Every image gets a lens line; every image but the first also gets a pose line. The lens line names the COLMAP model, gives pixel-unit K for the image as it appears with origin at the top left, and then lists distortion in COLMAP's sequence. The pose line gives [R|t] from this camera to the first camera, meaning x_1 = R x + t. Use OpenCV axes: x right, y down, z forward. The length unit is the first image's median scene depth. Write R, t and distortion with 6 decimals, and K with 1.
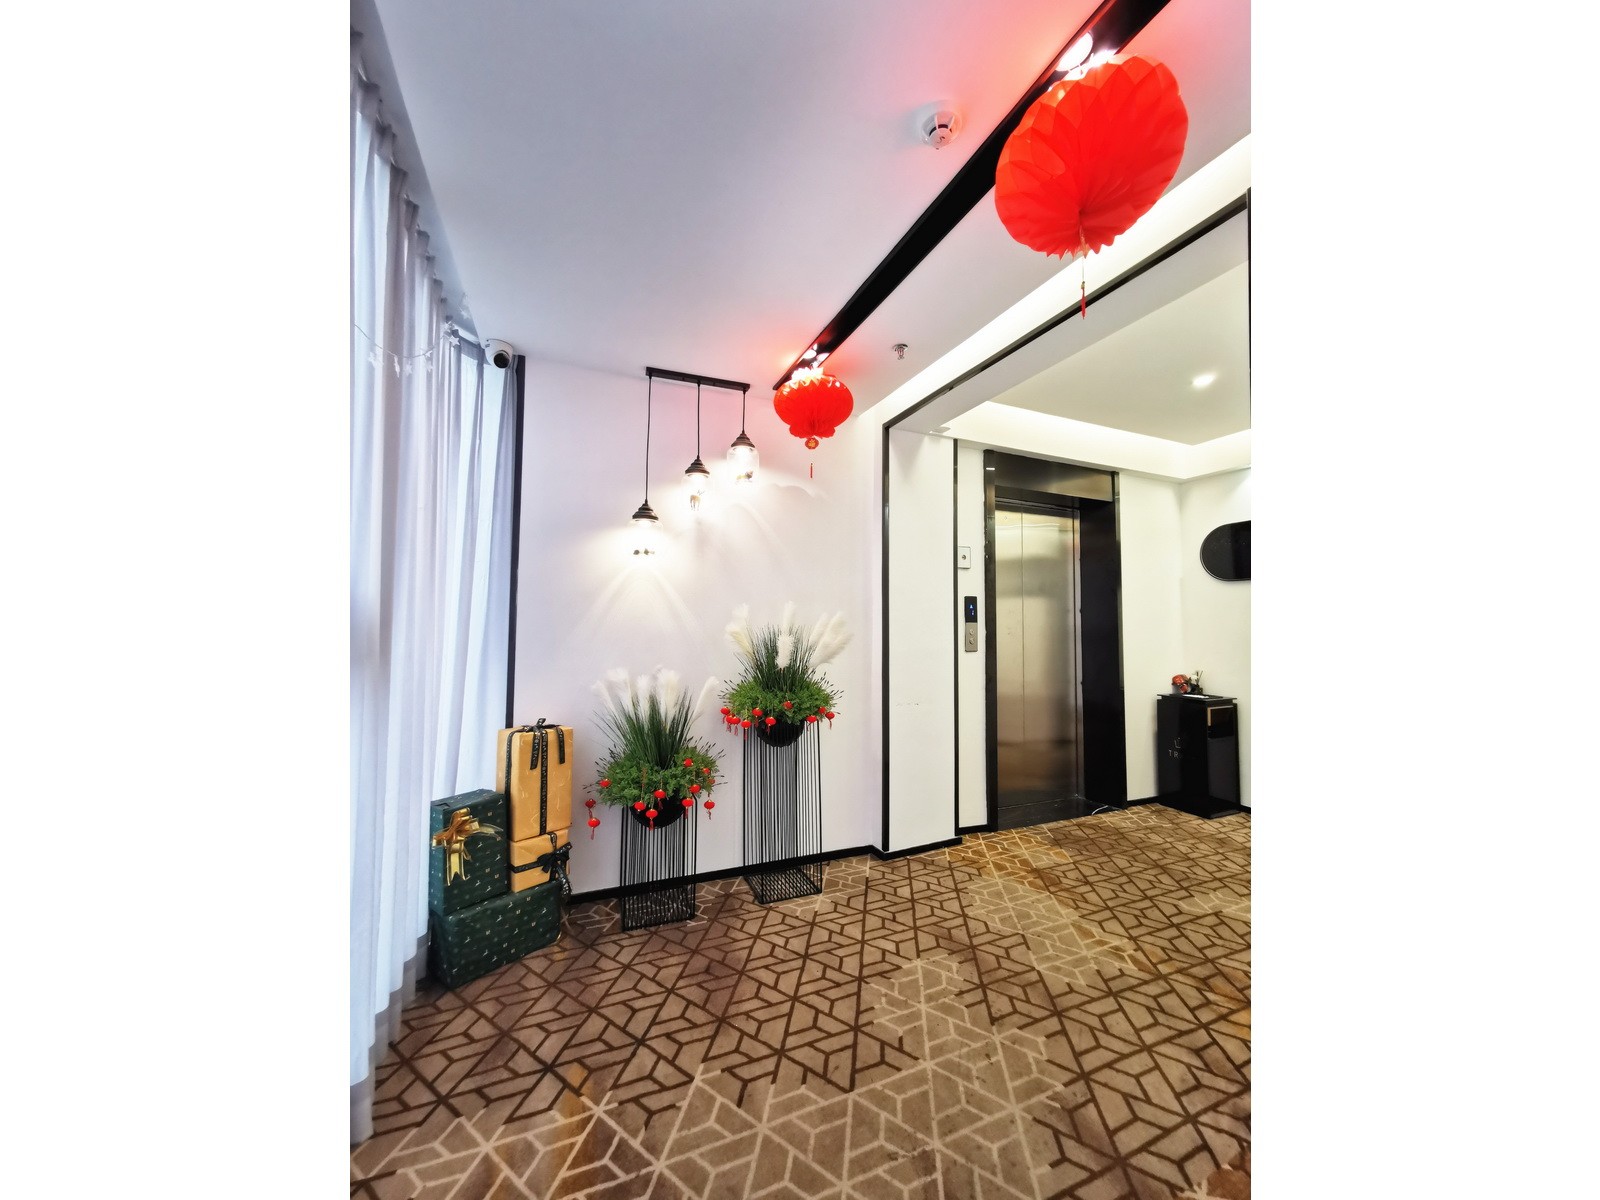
lens RADIAL K [[553.1, 0, 807.5], [0, 553.1, 604.2], [0, 0, 1]] dist [0.007042, 0.000113]
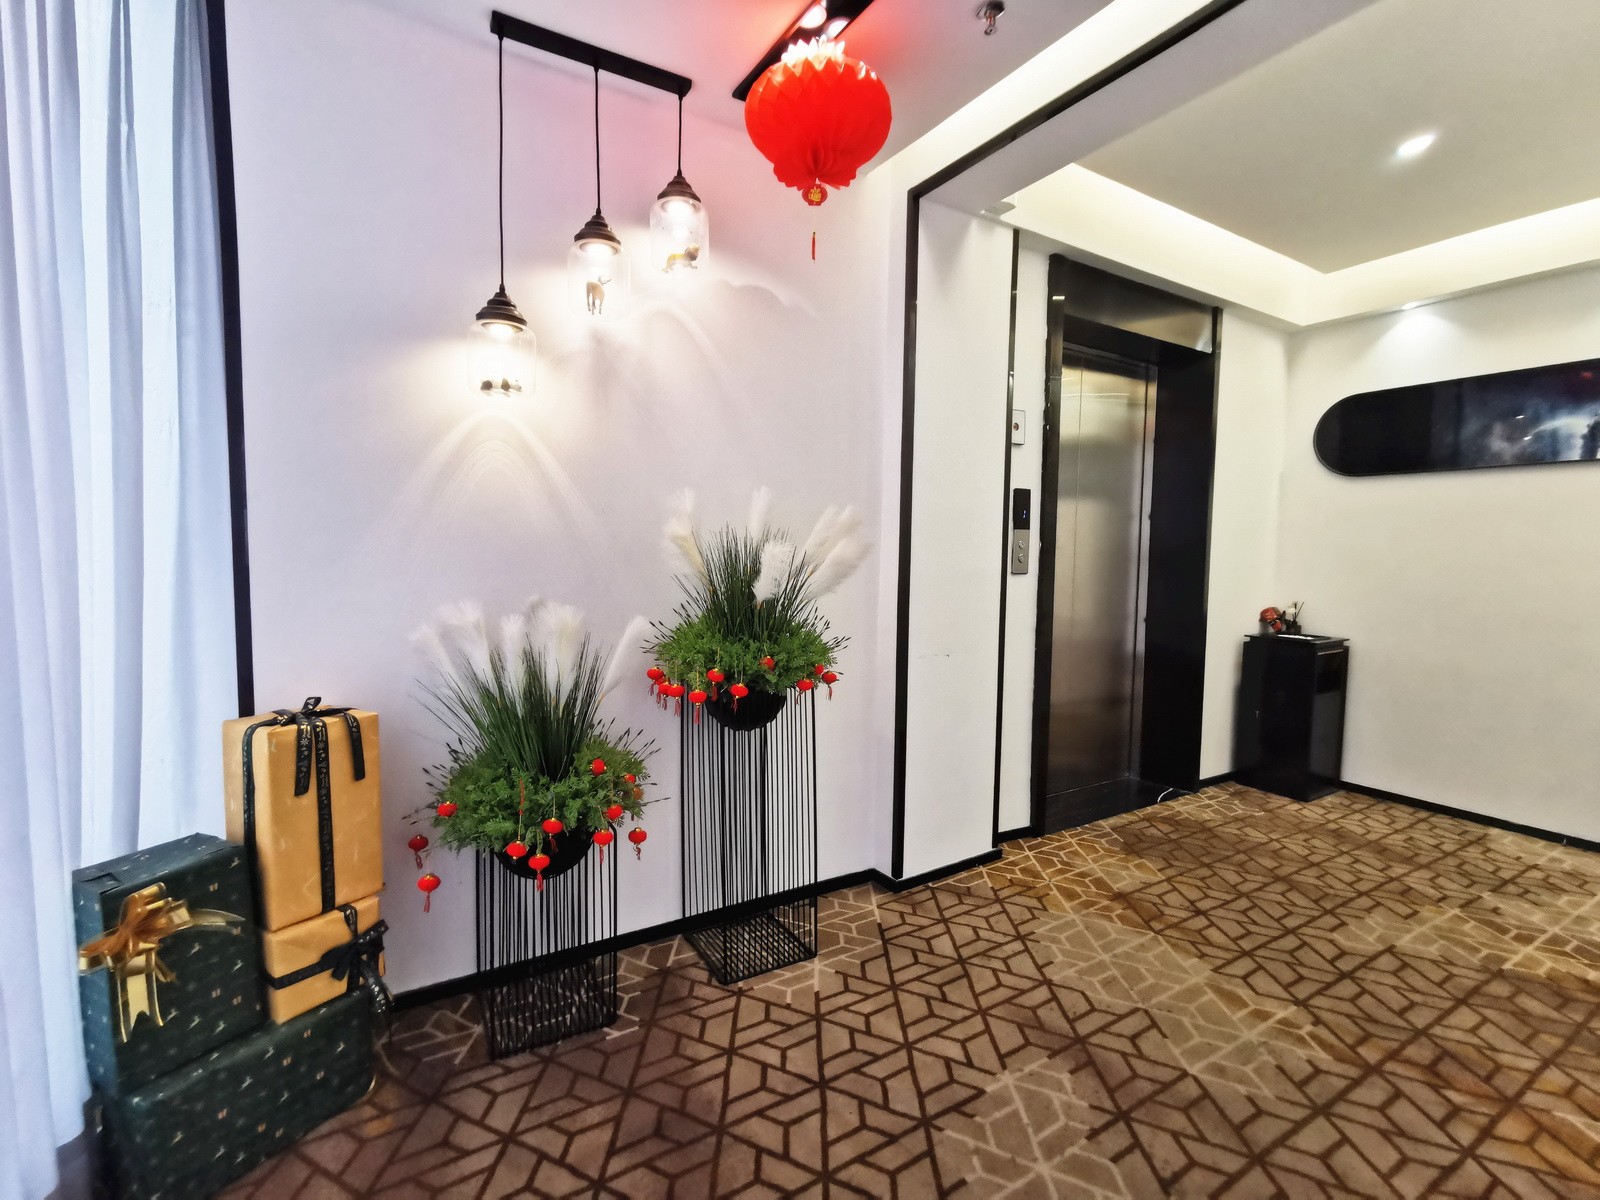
lens RADIAL K [[732.2, 0, 801.4], [0, 732.2, 599.7], [0, 0, 1]] dist [0.002733, 0.004644]
pose [[0.989340, -0.002991, 0.145591, -0.111342], [-0.013697, 0.993445, 0.113485, 0.026641], [-0.144976, -0.114269, 0.982815, 0.236045]]
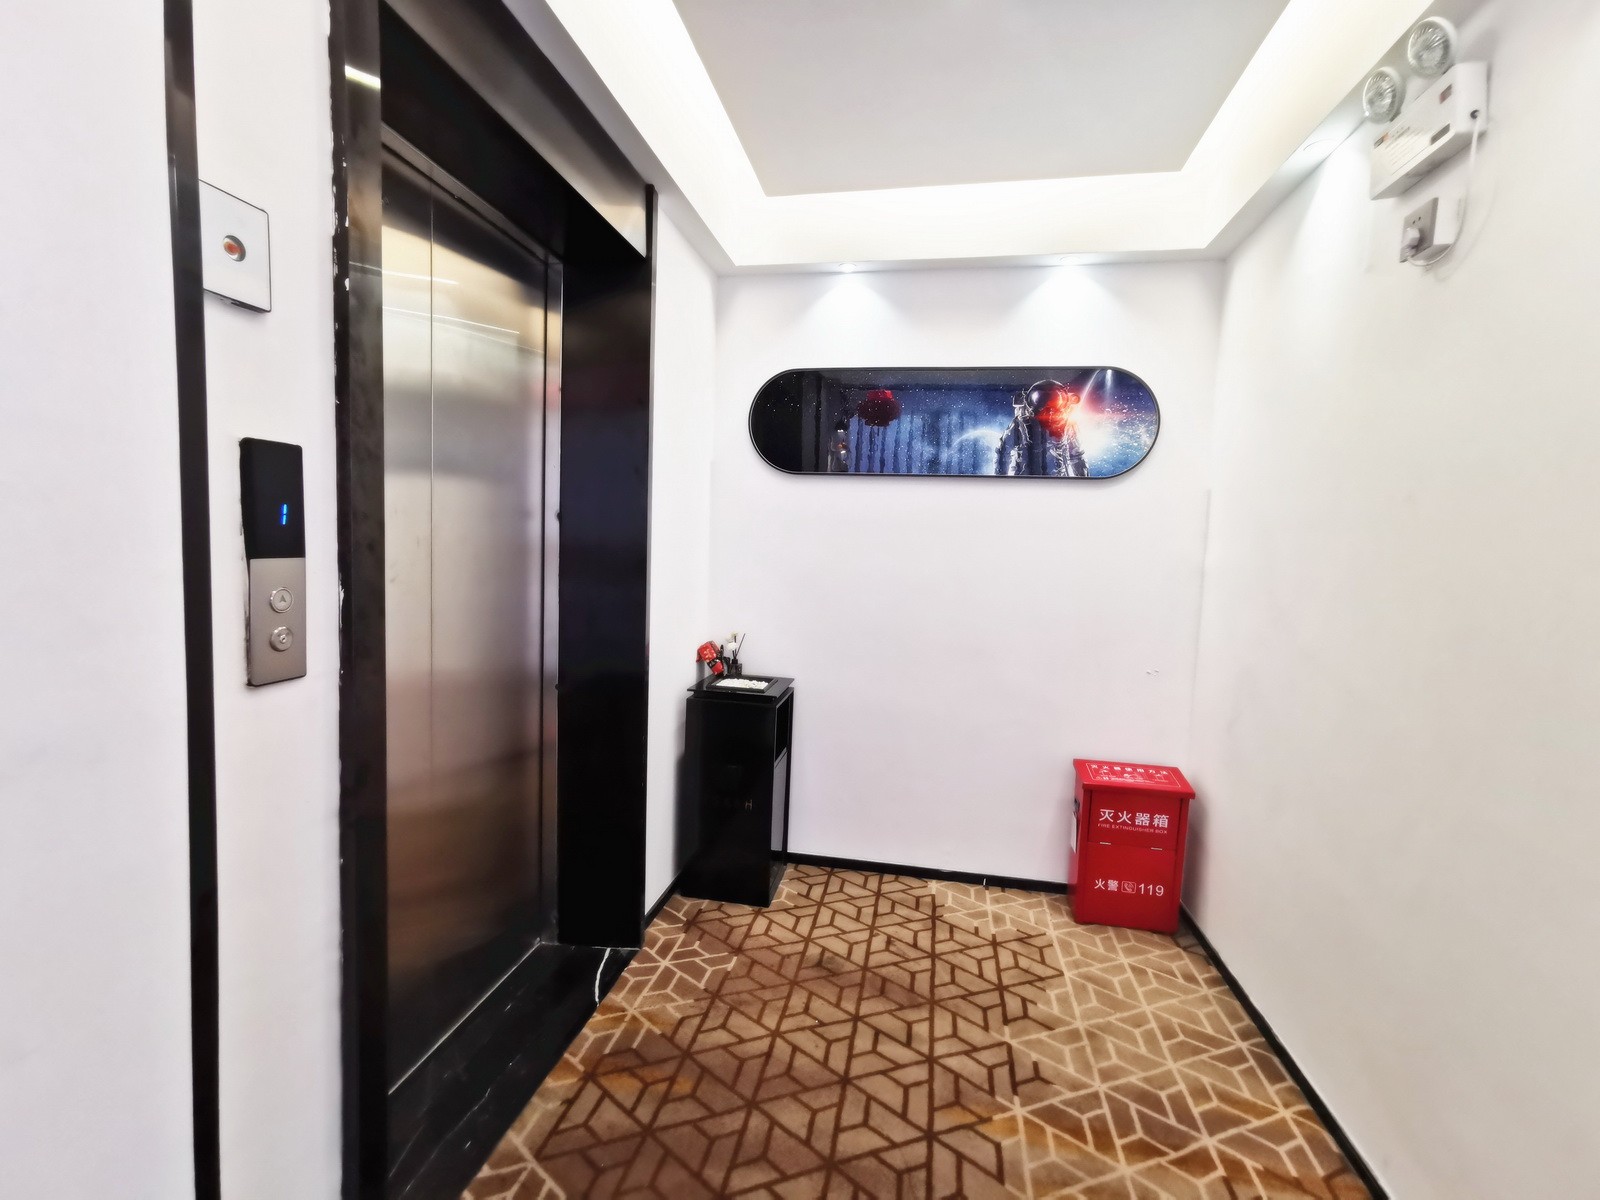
lens RADIAL K [[732.2, 0, 790.8], [0, 732.2, 594.3], [0, 0, 1]] dist [0.002733, 0.004644]
pose [[0.569350, -0.049950, 0.820576, 0.214043], [-0.063491, 0.992500, 0.104468, 0.002739], [-0.819640, -0.111578, 0.561908, 0.839865]]
